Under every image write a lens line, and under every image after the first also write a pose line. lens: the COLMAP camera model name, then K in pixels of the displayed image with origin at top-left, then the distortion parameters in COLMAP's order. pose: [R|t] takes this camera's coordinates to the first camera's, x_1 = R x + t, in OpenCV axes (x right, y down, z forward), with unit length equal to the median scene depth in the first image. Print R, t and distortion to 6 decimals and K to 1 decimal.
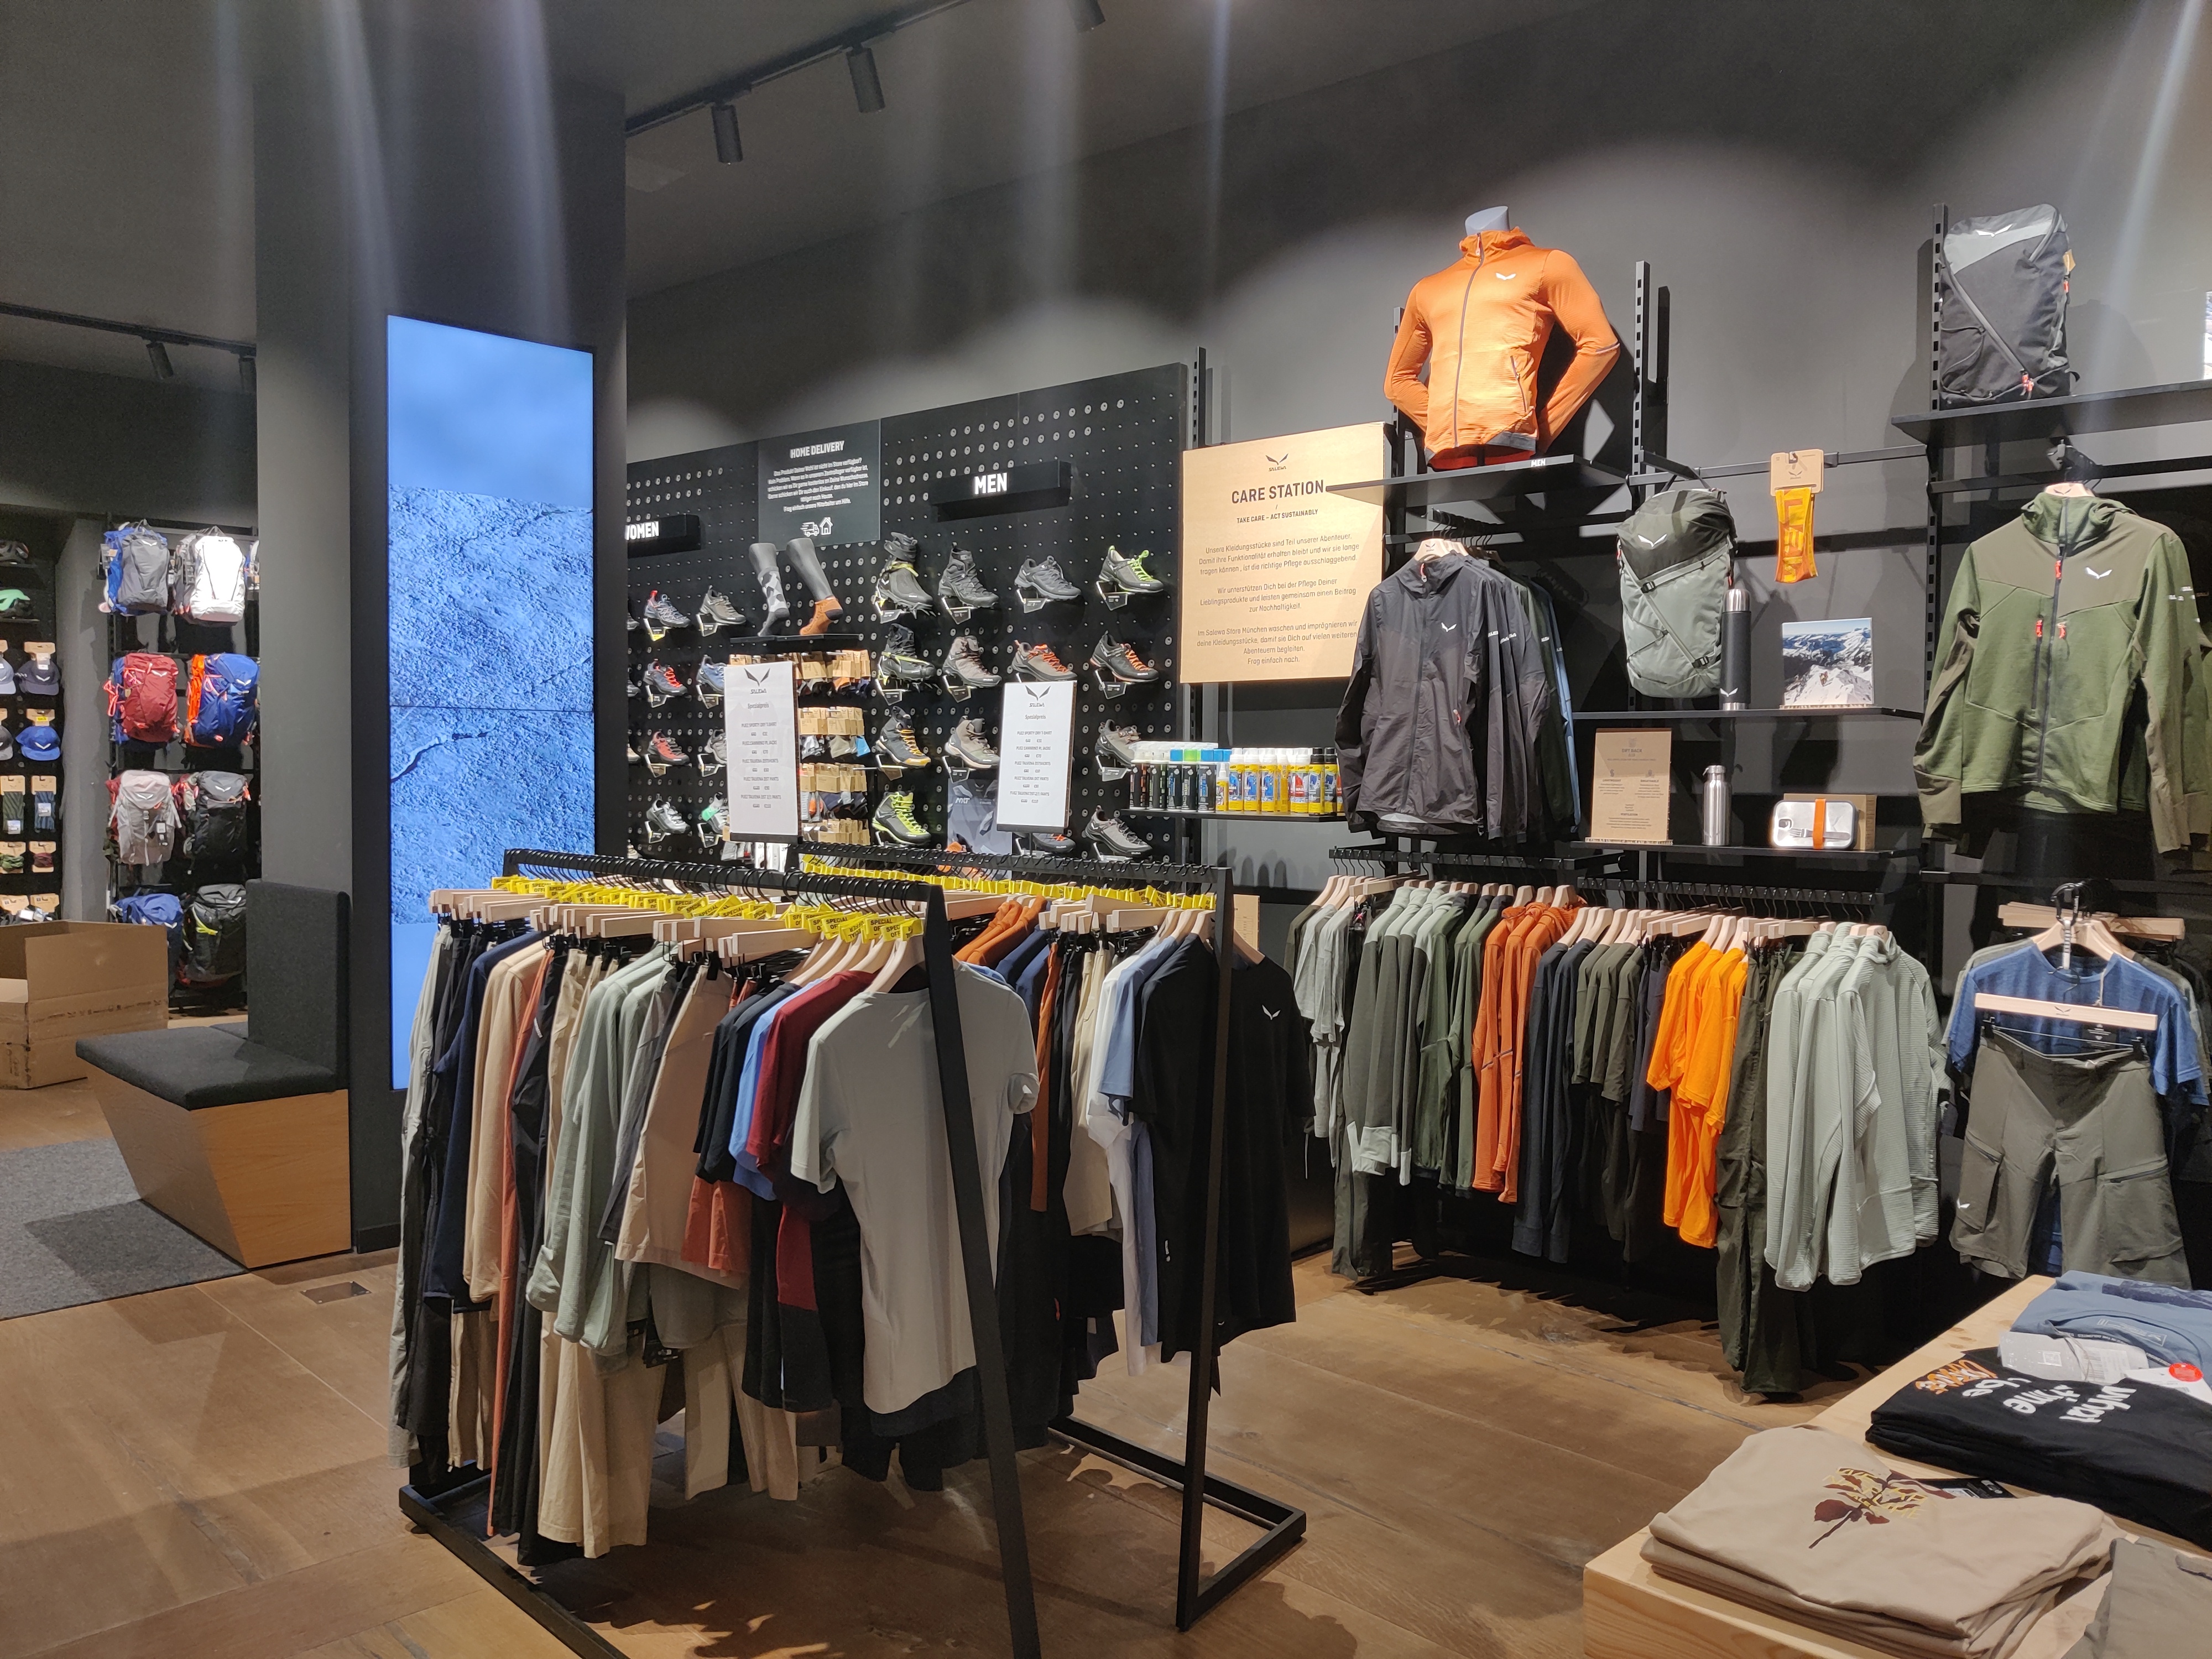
lens RADIAL K [[1638.1, 0, 1086.4], [0, 1638.1, 828.6], [0, 0, 1]] dist [-0.003661, -0.006474]
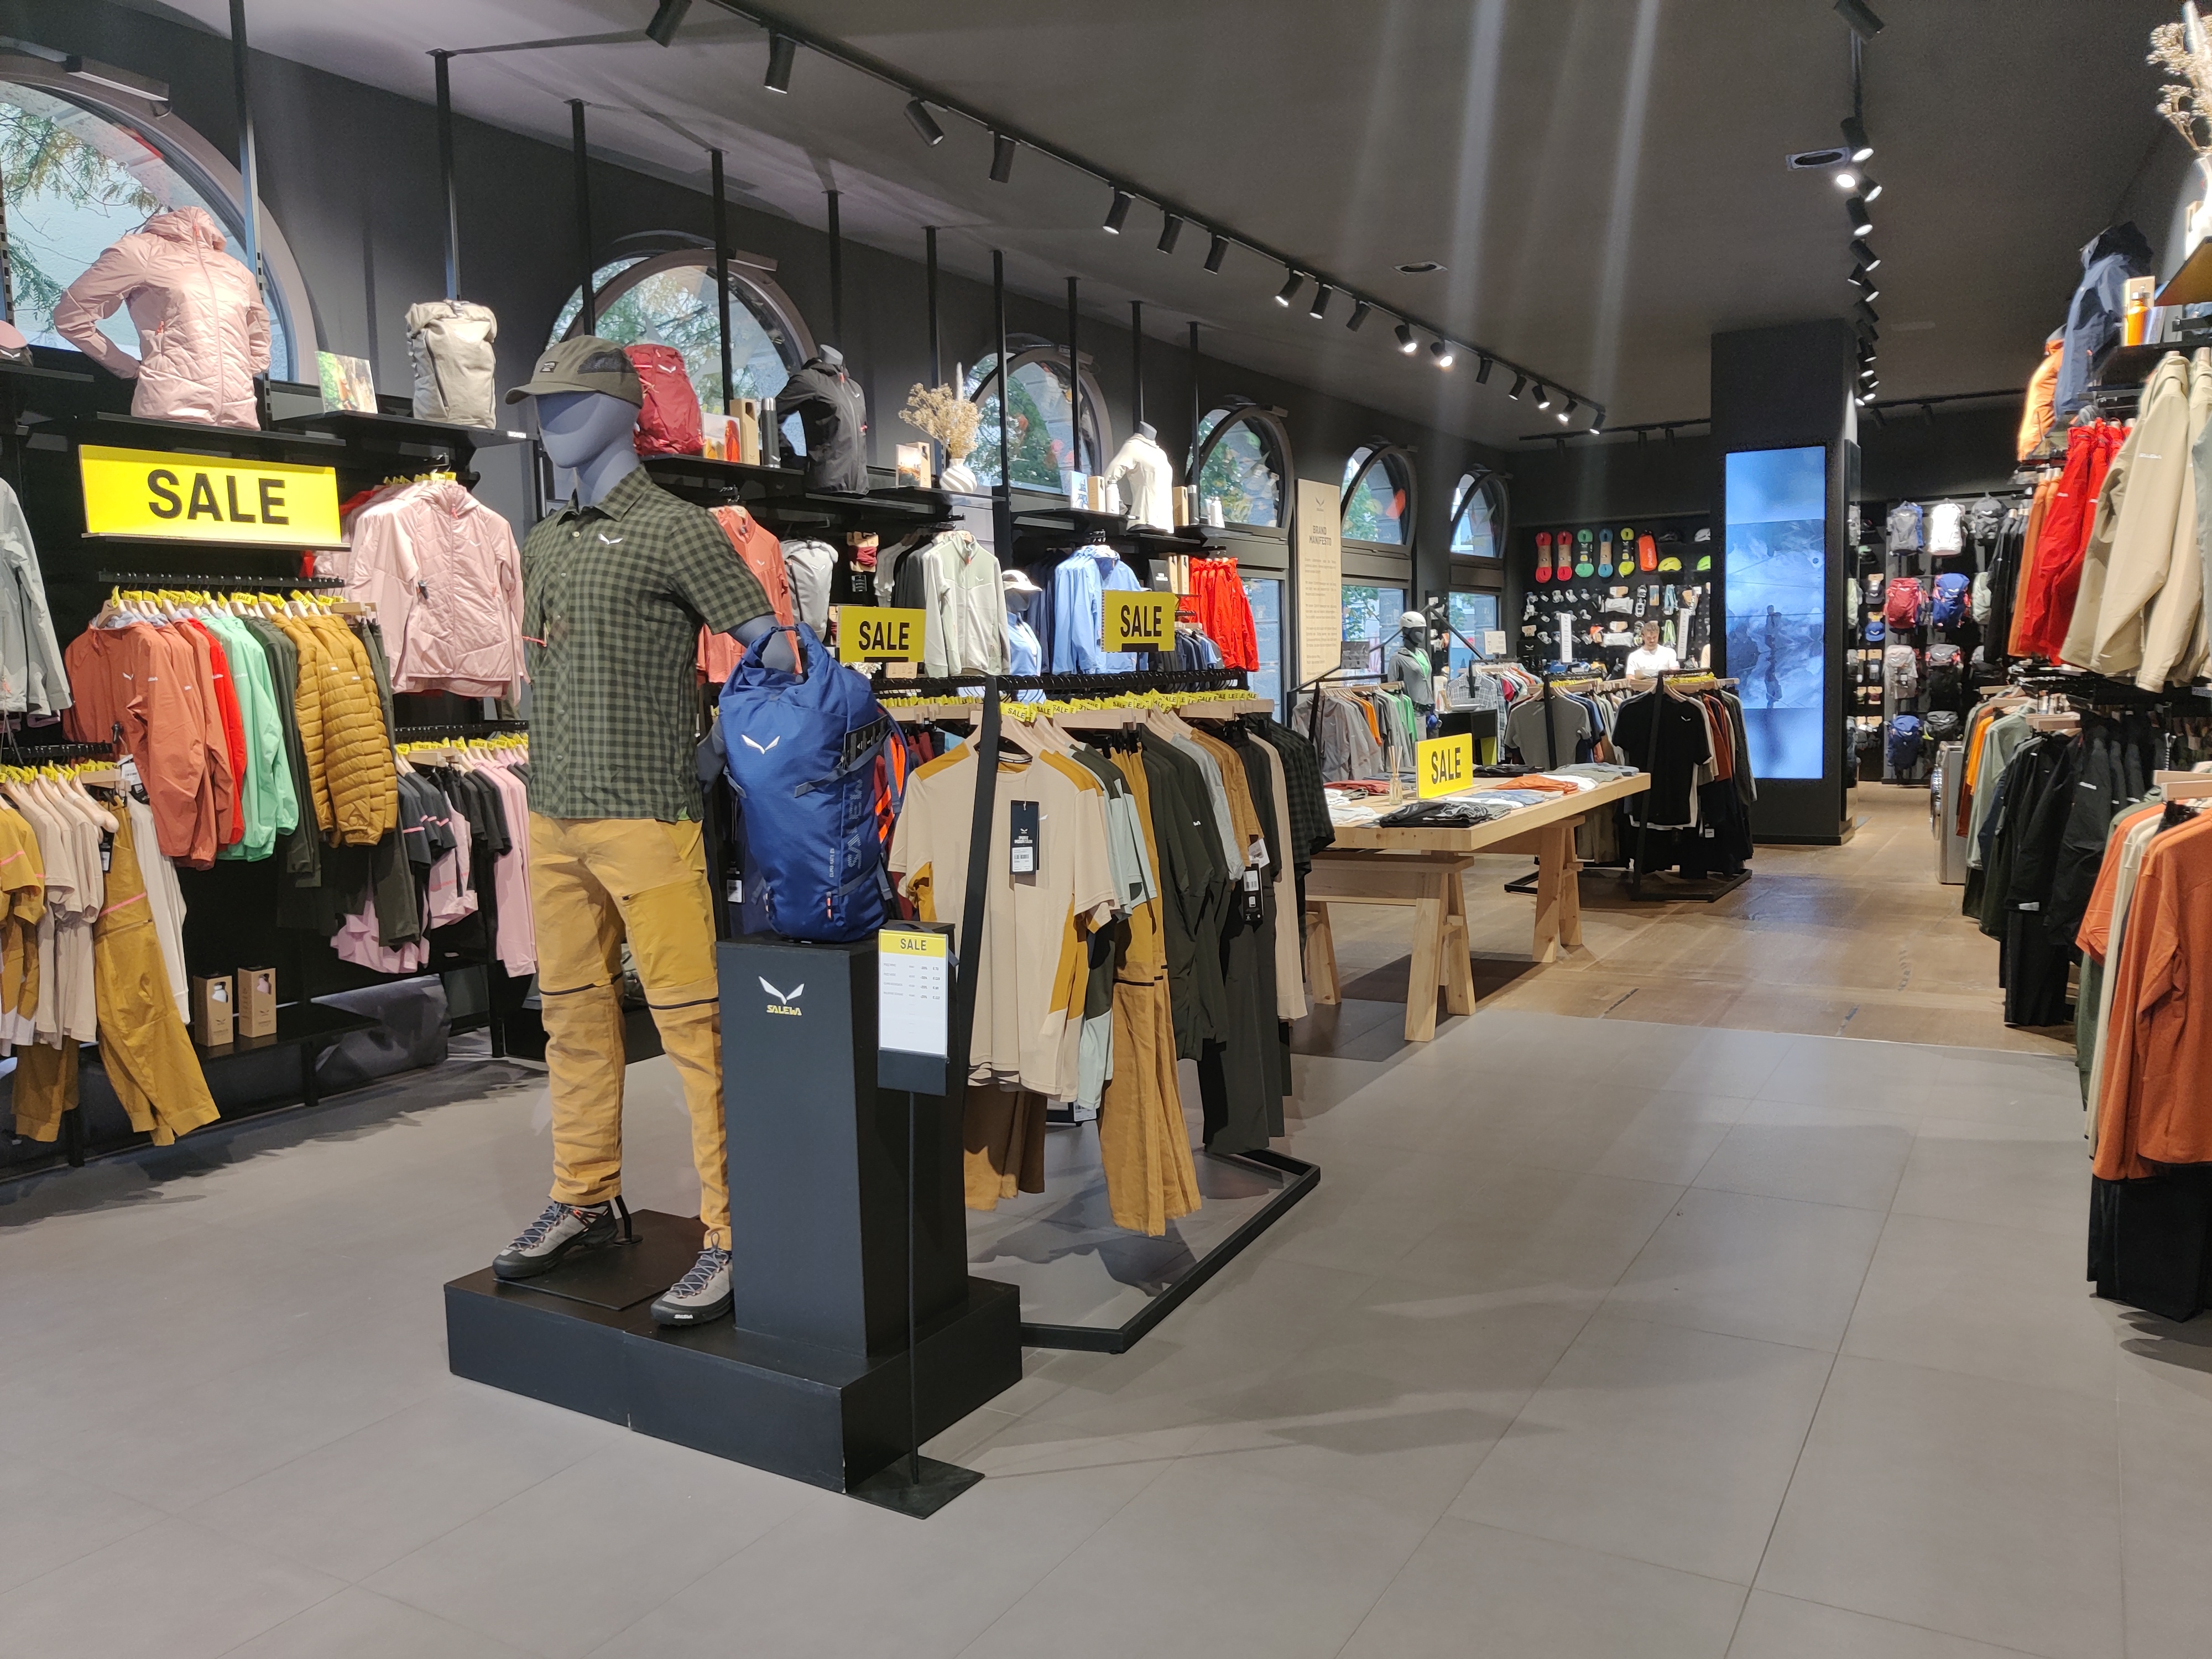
lens RADIAL K [[1638.1, 0, 1099.8], [0, 1638.1, 813.7], [0, 0, 1]] dist [-0.003661, -0.006474]
pose [[0.237129, 0.067299, -0.969144, 0.917294], [-0.005097, 0.997670, 0.068032, 0.029622], [0.971465, -0.011193, 0.236920, -0.250200]]
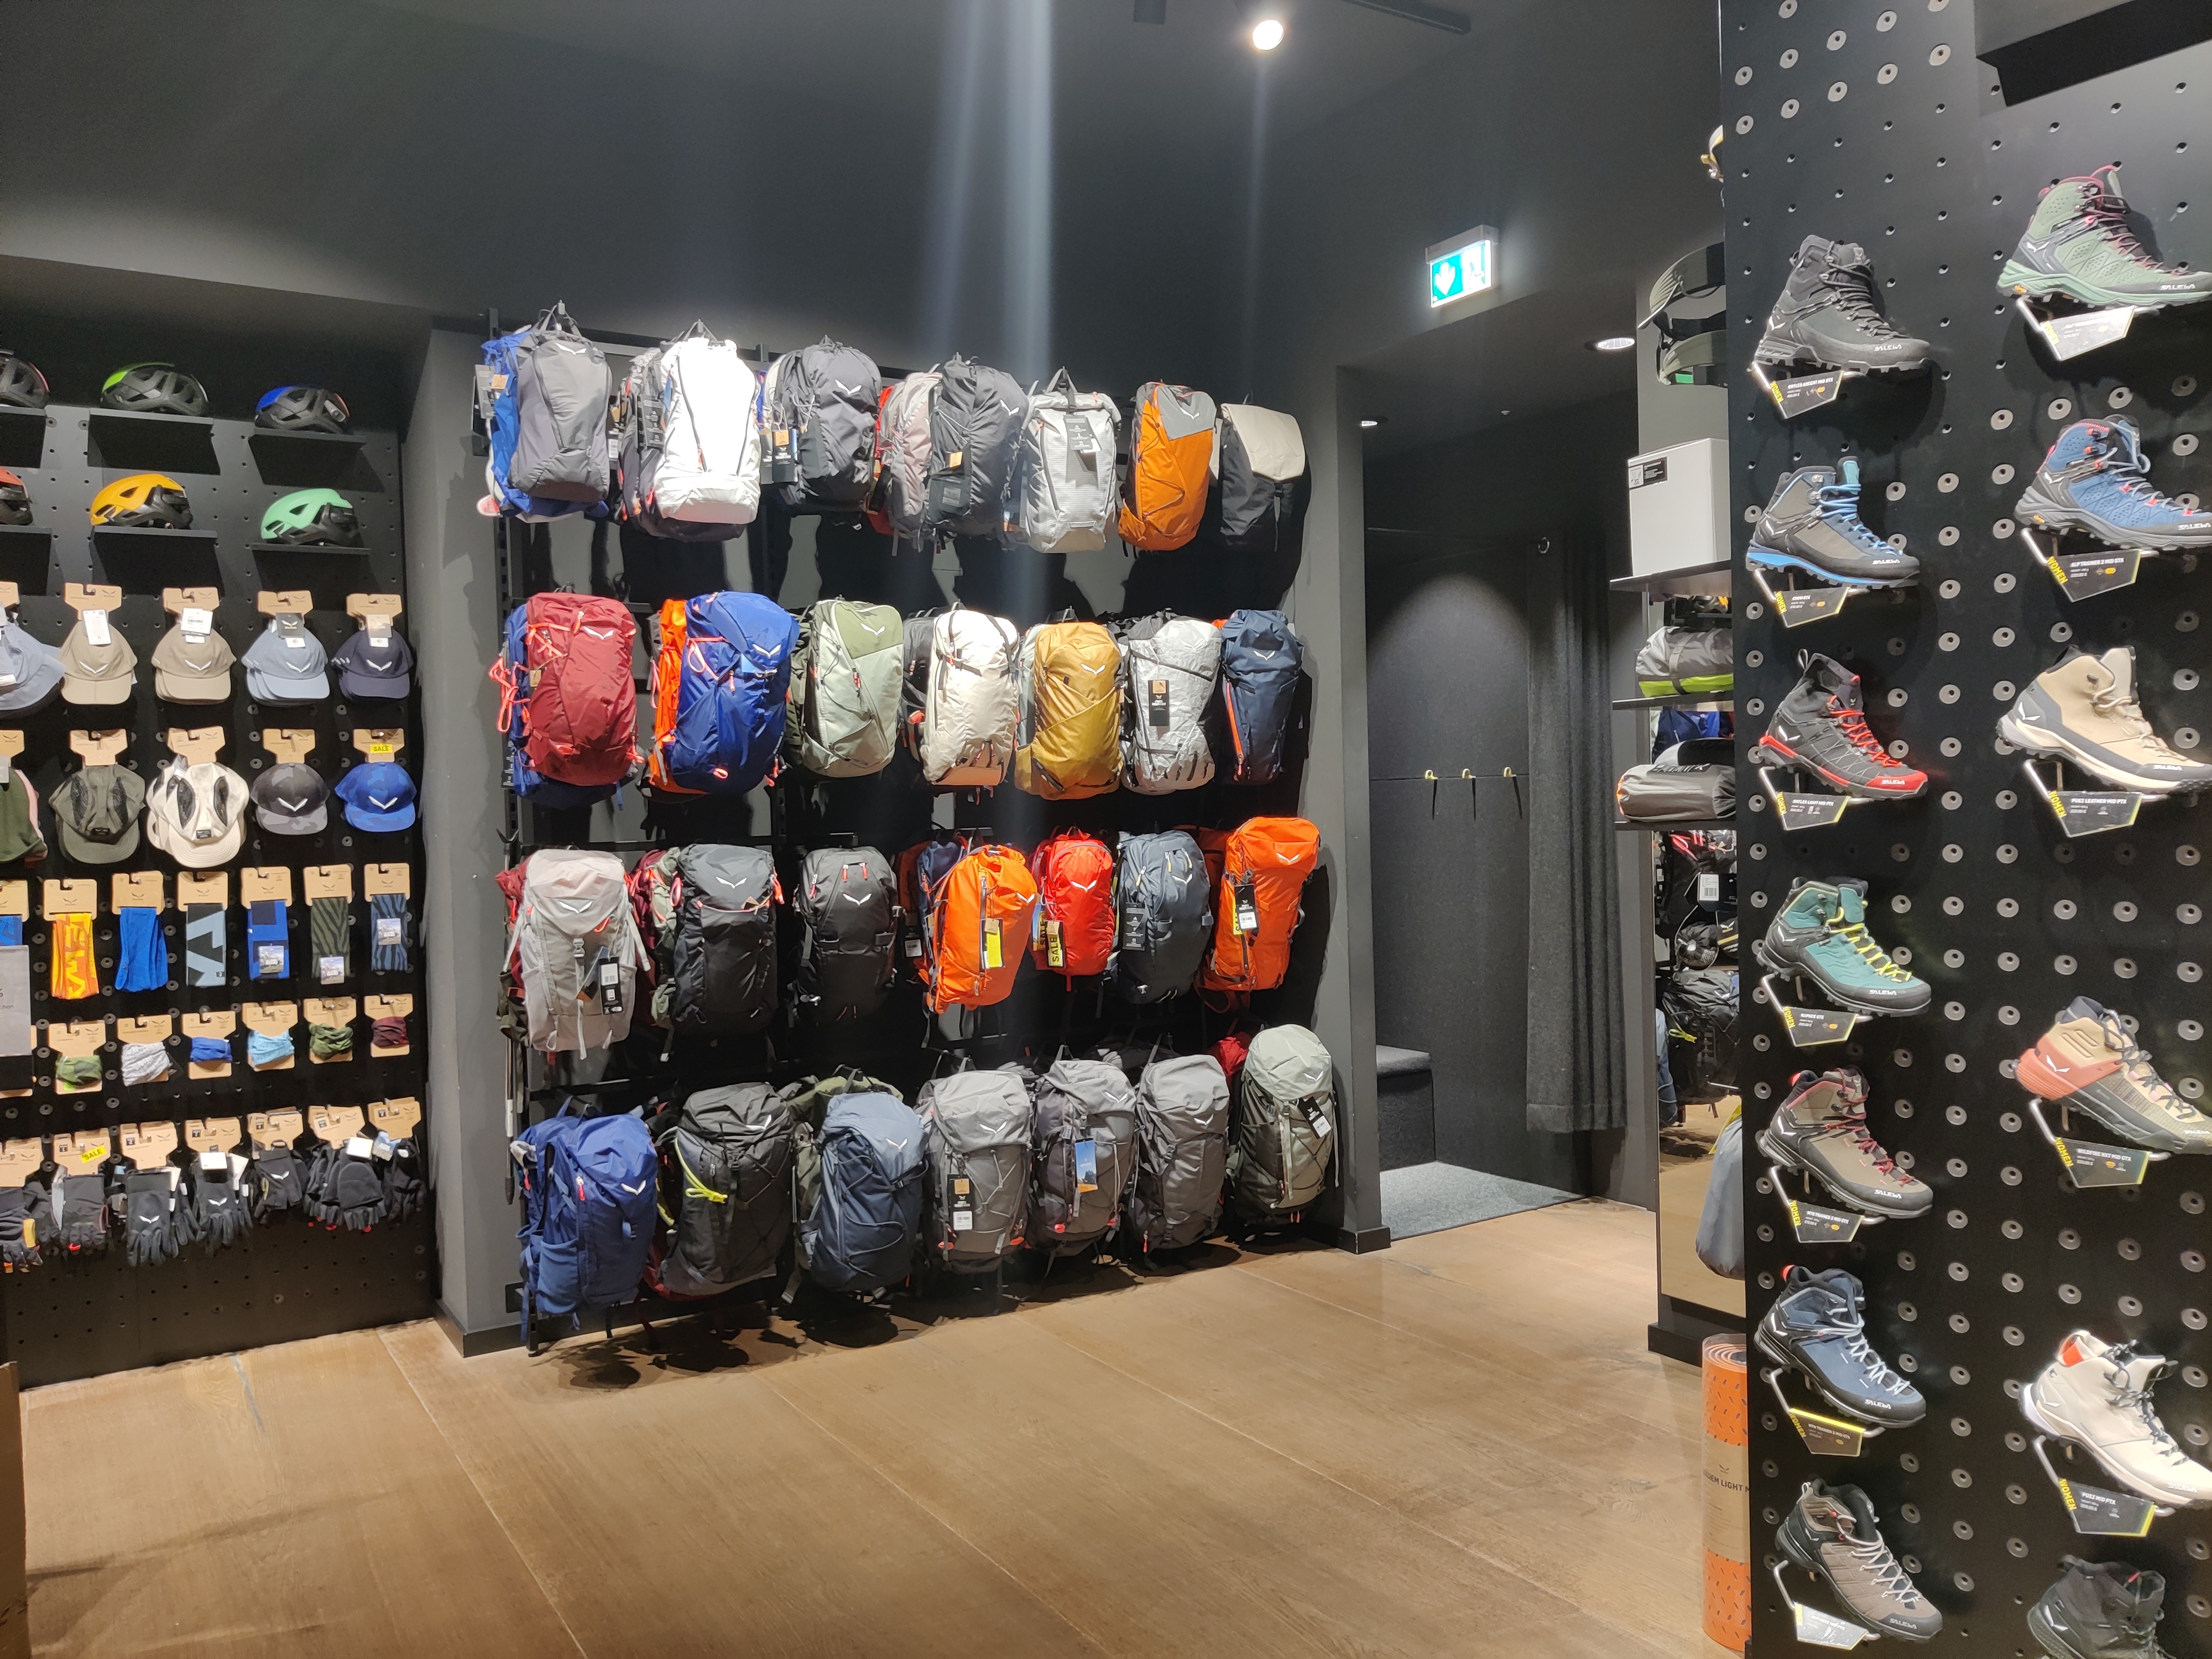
lens RADIAL K [[1638.1, 0, 1115.7], [0, 1638.1, 833.6], [0, 0, 1]] dist [-0.003661, -0.006474]
pose [[0.979288, -0.031134, -0.200066, -0.327179], [0.028158, 0.999447, -0.017703, -0.026617], [0.200506, 0.011703, 0.979623, 0.566813]]
